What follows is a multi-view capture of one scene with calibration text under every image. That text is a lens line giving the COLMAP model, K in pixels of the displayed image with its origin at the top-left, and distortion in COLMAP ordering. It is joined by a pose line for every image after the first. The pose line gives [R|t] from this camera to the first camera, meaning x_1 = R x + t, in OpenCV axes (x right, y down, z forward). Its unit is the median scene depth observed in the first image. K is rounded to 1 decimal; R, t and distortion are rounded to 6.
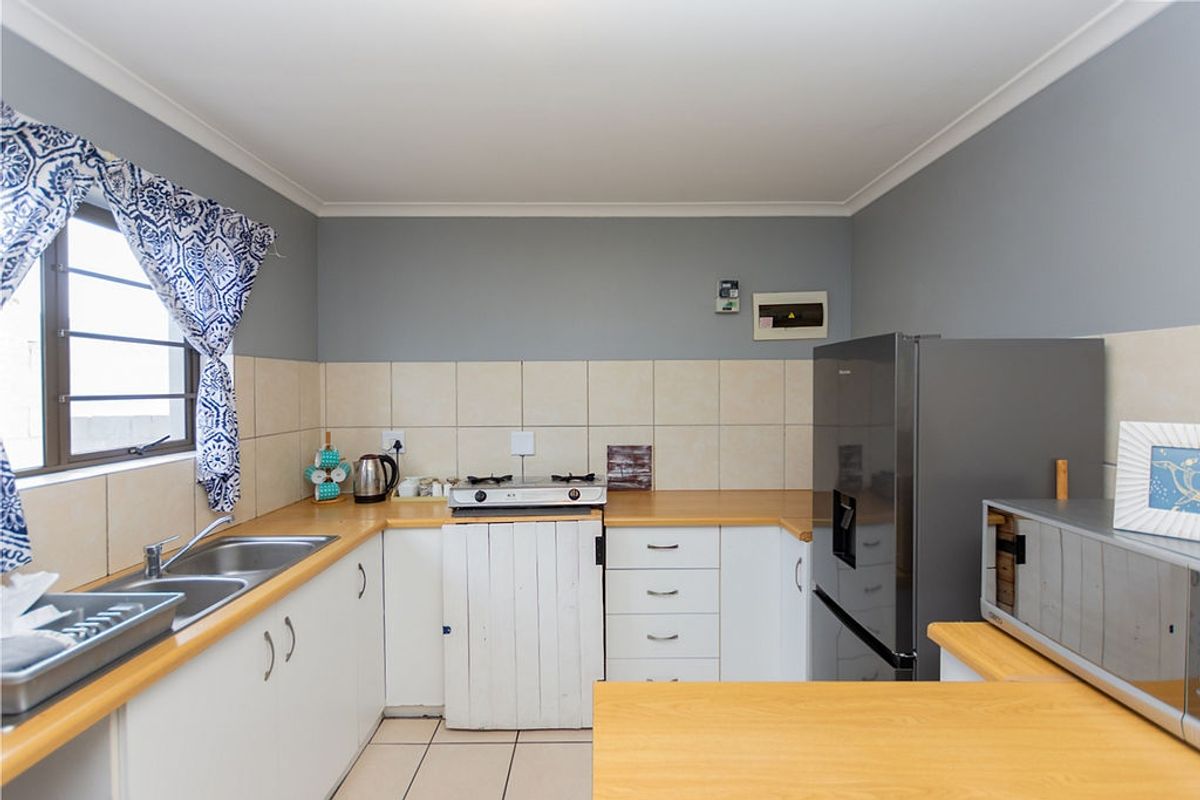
lens RADIAL K [[537.4, 0, 591.6], [0, 537.4, 395.9], [0, 0, 1]] dist [-0.000598, -0.000691]
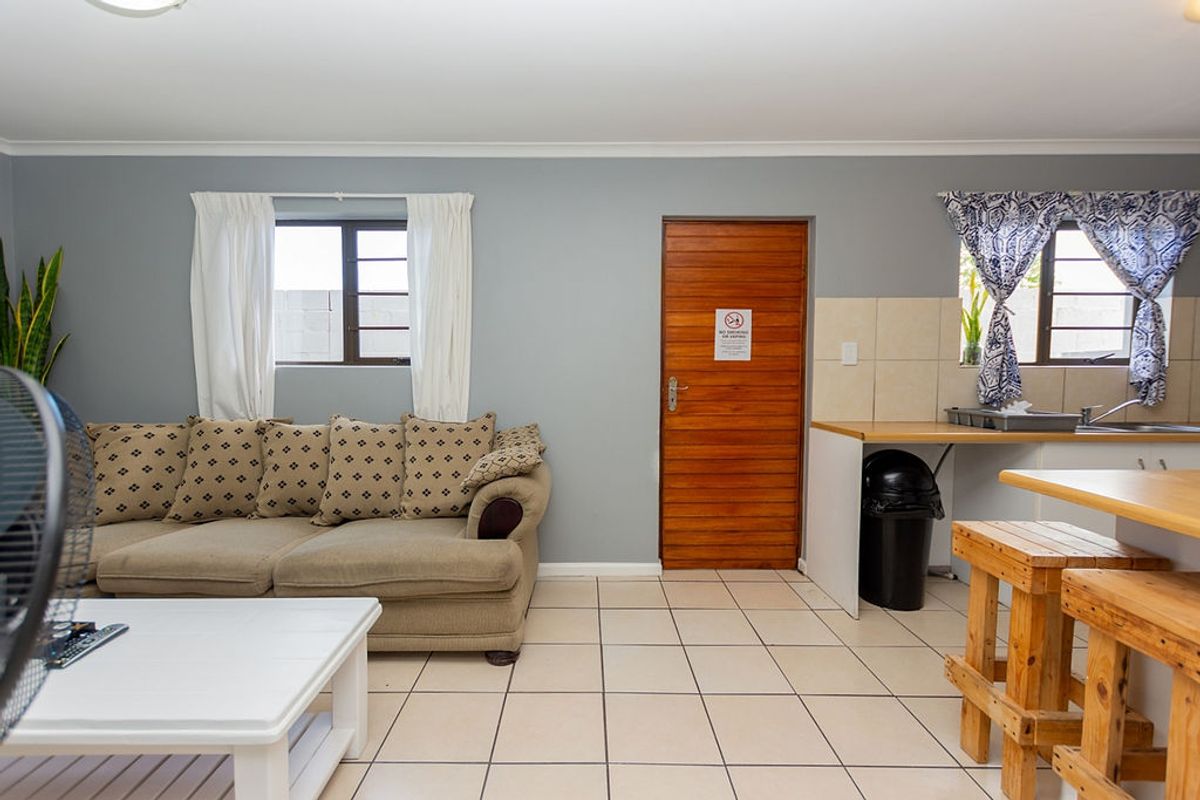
lens RADIAL K [[537.4, 0, 591.6], [0, 537.4, 395.9], [0, 0, 1]] dist [-0.000598, -0.000691]
pose [[0.009787, 0.056984, -0.998327, 0.732291], [-0.016289, 0.998252, 0.056820, 0.128548], [0.999819, 0.015706, 0.010698, -0.510754]]
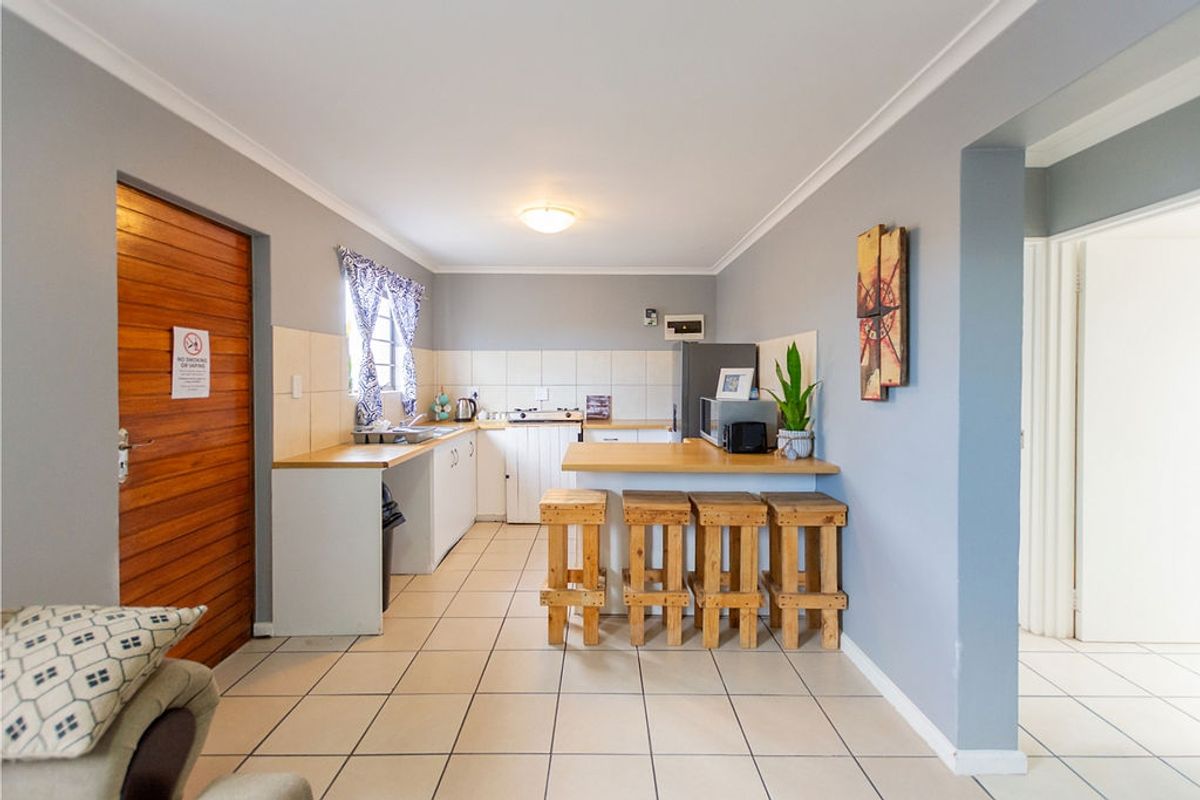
lens RADIAL K [[525.9, 0, 594.9], [0, 525.9, 384.5], [0, 0, 1]] dist [-0.000529, -0.000162]
pose [[0.999971, 0.006840, 0.003491, 0.071701], [-0.006837, 0.999976, -0.000957, 0.077505], [-0.003498, 0.000933, 0.999993, -1.177438]]
